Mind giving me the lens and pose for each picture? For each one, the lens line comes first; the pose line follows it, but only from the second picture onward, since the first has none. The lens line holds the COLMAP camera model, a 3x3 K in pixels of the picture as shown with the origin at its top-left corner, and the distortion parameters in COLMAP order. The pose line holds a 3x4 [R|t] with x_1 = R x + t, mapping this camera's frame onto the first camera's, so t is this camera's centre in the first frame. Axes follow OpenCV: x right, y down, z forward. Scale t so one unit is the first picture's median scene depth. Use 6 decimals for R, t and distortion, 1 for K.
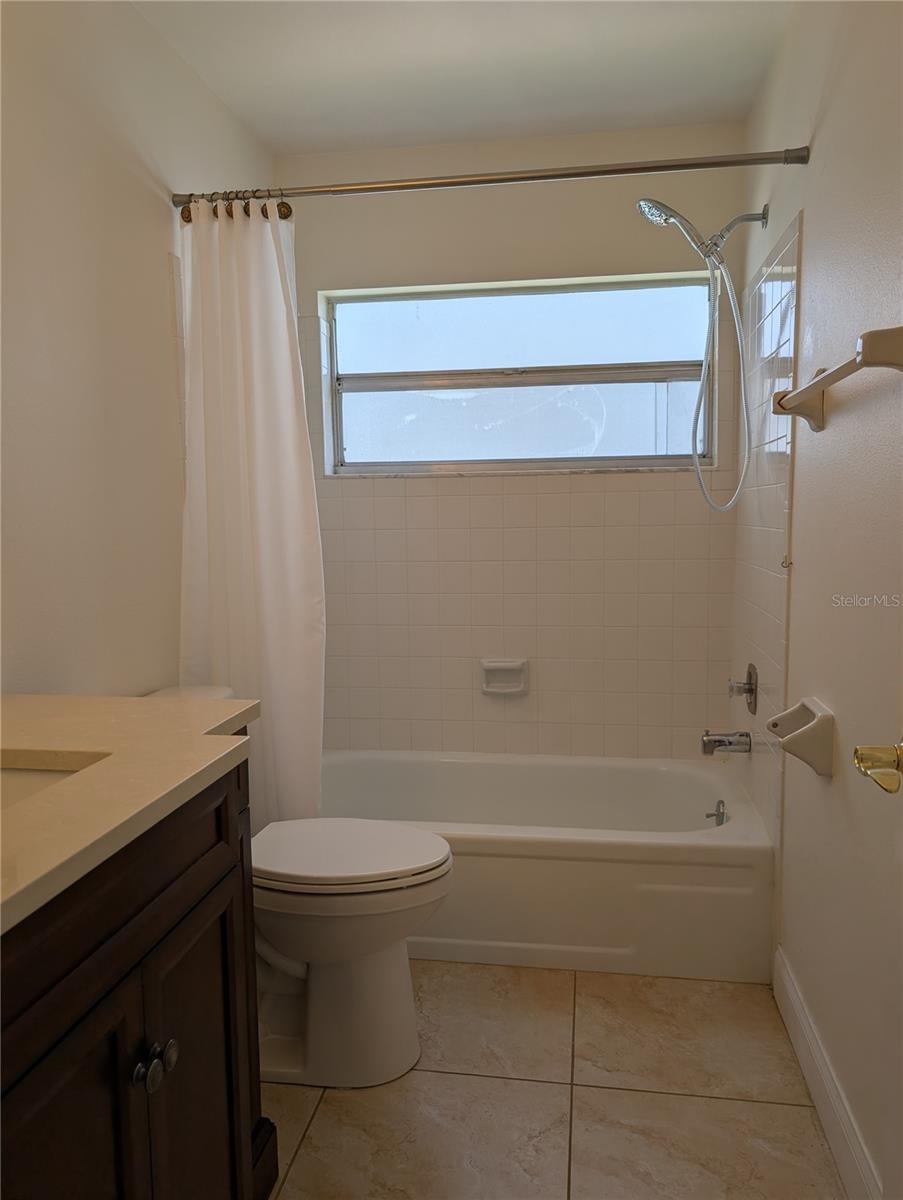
lens RADIAL K [[855.1, 0, 452.3], [0, 855.1, 601.4], [0, 0, 1]] dist [0.041443, -0.064020]
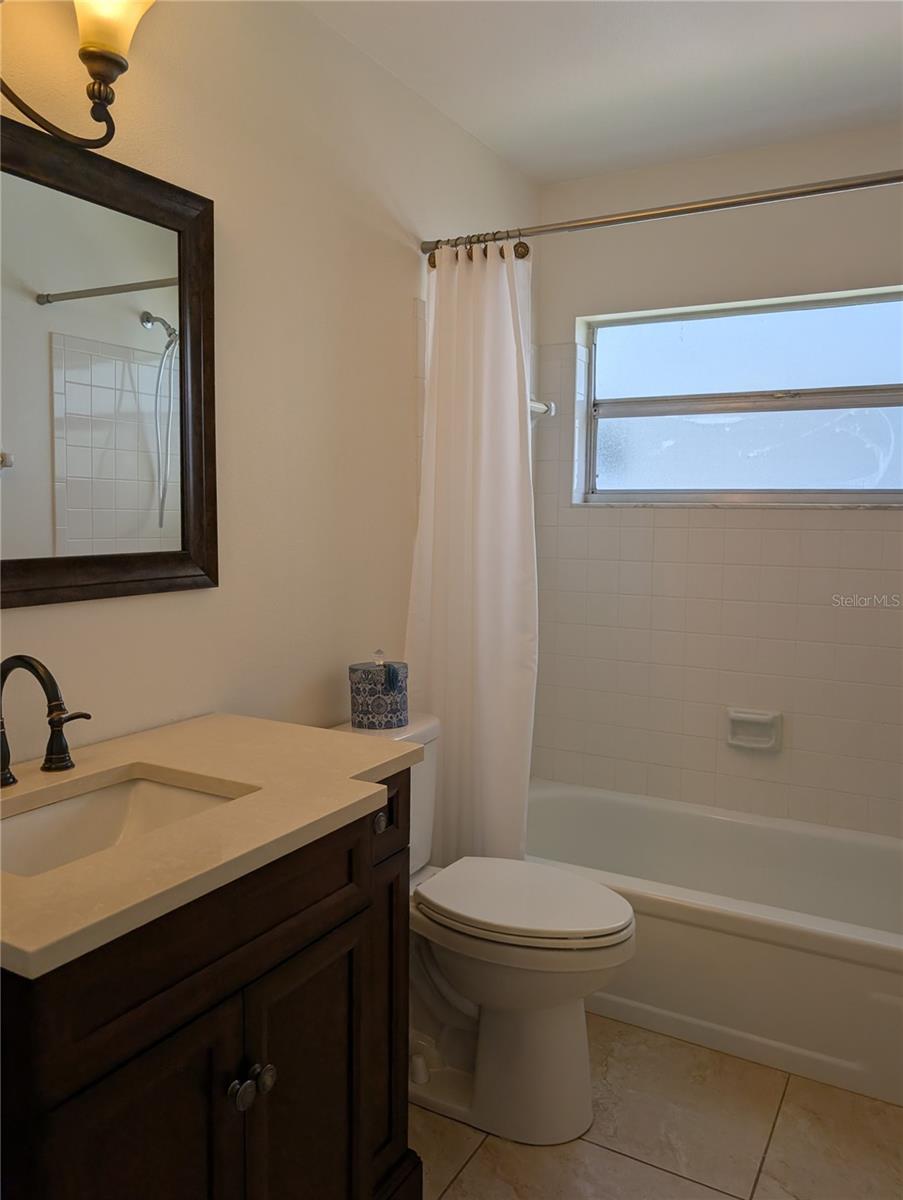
lens RADIAL K [[886.3, 0, 451.5], [0, 886.3, 600.0], [0, 0, 1]] dist [-0.001947, 0.002765]
pose [[0.937757, 0.059353, -0.342182, 0.102211], [-0.063451, 0.997985, -0.000782, -0.038210], [0.341446, 0.022445, 0.939633, 0.007179]]
